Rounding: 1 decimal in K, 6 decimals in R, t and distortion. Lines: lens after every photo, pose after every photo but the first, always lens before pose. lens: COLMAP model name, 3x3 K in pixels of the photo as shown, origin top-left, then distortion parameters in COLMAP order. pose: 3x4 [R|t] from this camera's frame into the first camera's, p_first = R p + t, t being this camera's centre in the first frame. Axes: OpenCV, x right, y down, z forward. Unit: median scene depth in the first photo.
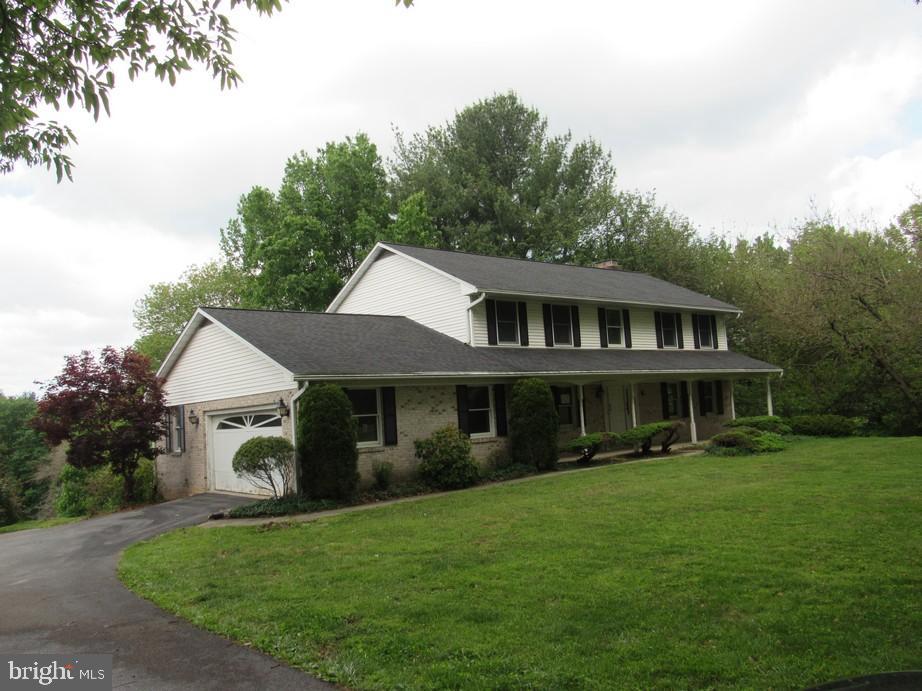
lens RADIAL K [[778.8, 0, 460.3], [0, 778.8, 347.4], [0, 0, 1]] dist [-0.020102, -0.005216]
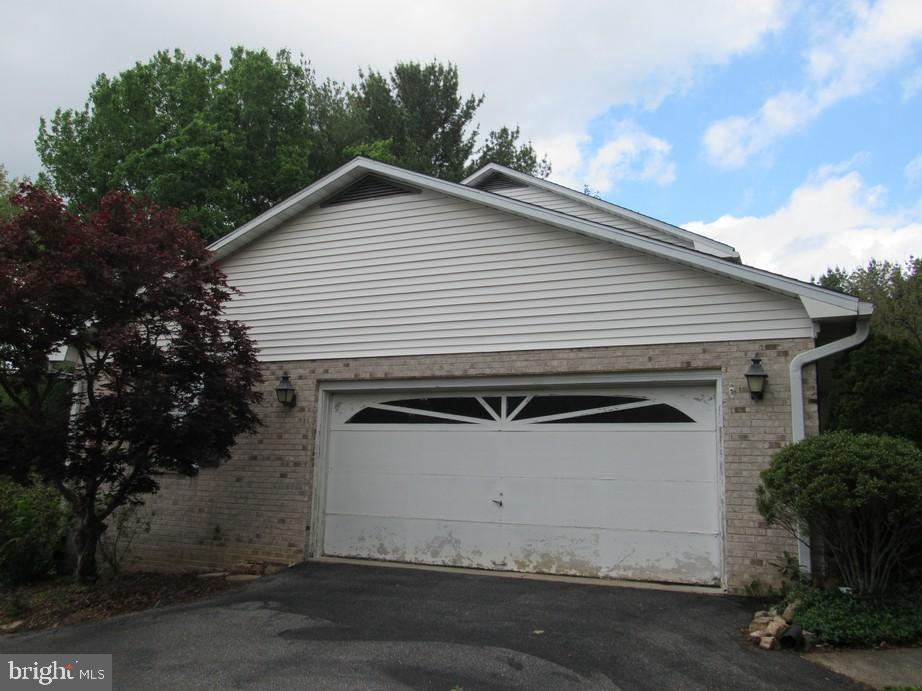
lens RADIAL K [[778.8, 0, 461.8], [0, 778.8, 343.5], [0, 0, 1]] dist [-0.020102, -0.005216]
pose [[0.886305, 0.159780, 0.434666, -0.457303], [-0.121878, 0.985985, -0.113926, 0.102491], [-0.446777, 0.047997, 0.893357, 0.550221]]
